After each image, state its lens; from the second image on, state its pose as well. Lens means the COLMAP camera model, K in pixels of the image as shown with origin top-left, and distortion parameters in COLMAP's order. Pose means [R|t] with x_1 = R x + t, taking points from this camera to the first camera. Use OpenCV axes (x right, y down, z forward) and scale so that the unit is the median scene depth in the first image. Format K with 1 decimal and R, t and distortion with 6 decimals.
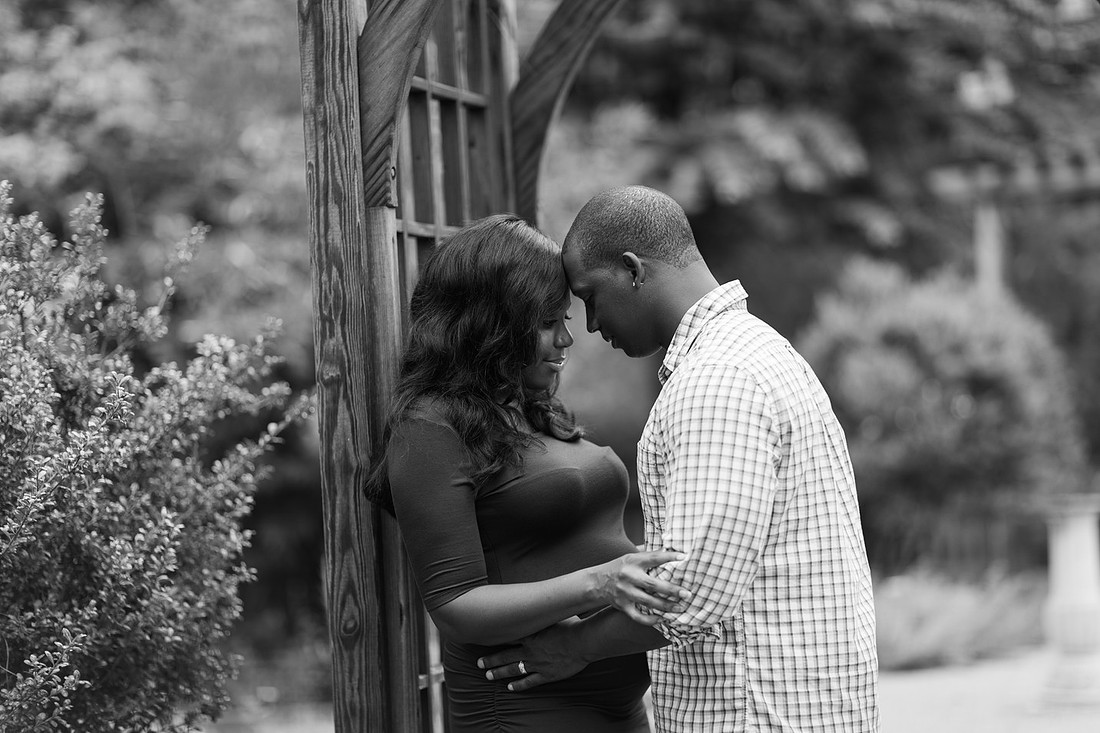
lens RADIAL K [[2403.8, 0, 547.0], [0, 2403.8, 324.7], [0, 0, 1]] dist [-0.054624, 0.000000]
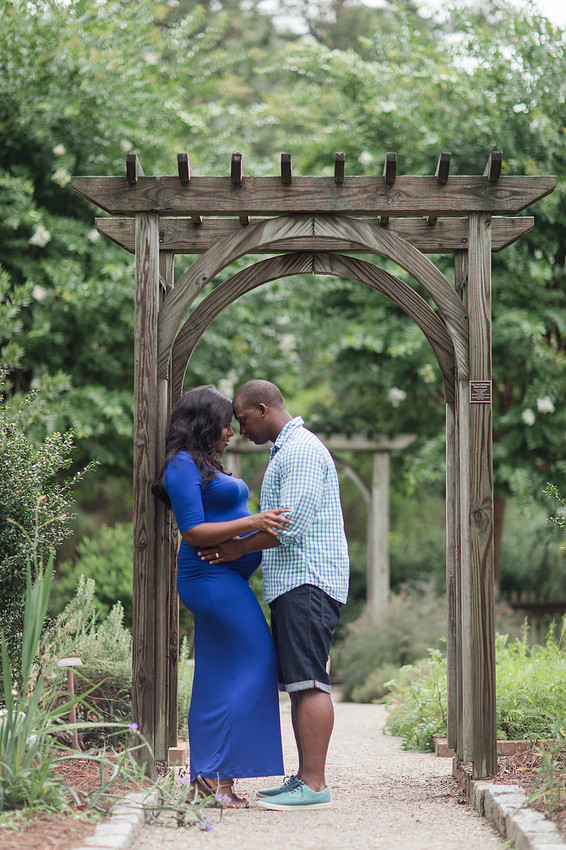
lens RADIAL K [[1857.5, 0, 266.1], [0, 1857.5, 454.8], [0, 0, 1]] dist [-0.054624, 0.000000]
pose [[0.962868, 0.072213, 0.260136, -0.472857], [-0.053577, 0.995509, -0.078042, 0.179635], [-0.264604, 0.061207, 0.962413, -0.928708]]
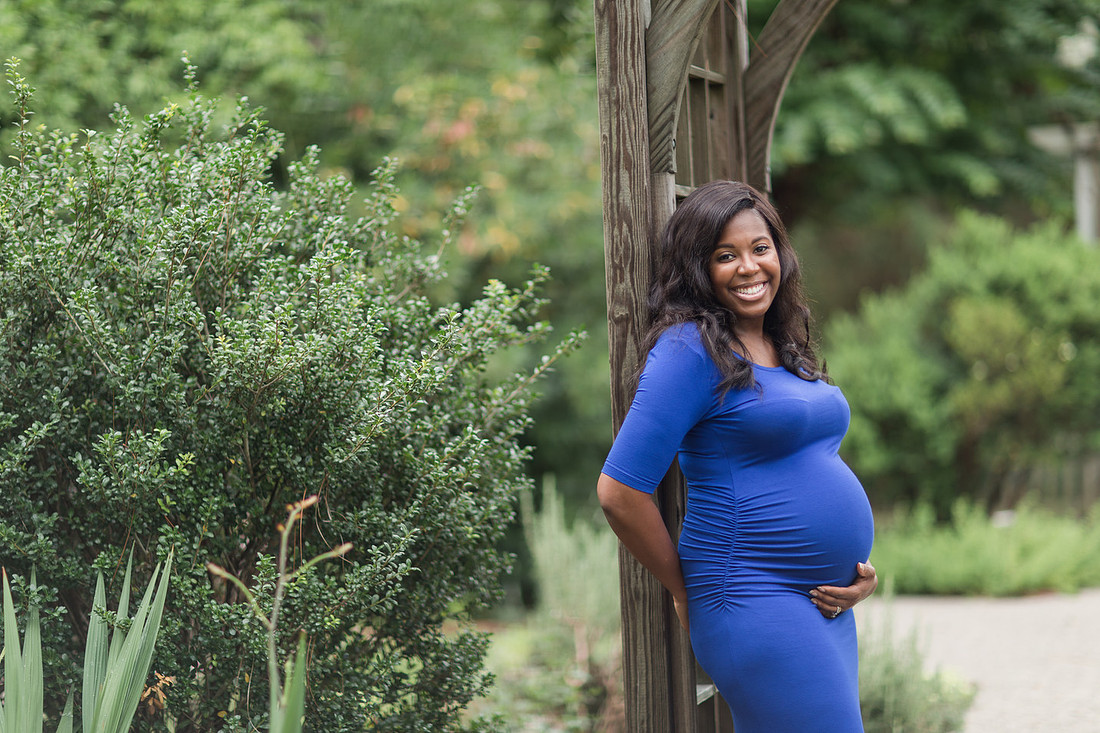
lens RADIAL K [[2403.8, 0, 542.3], [0, 2403.8, 355.4], [0, 0, 1]] dist [-0.054624, 0.000000]
pose [[0.999726, 0.008631, -0.021739, -0.102734], [-0.007849, 0.999328, 0.035818, -0.000869], [0.022033, -0.035637, 0.999122, -0.192904]]
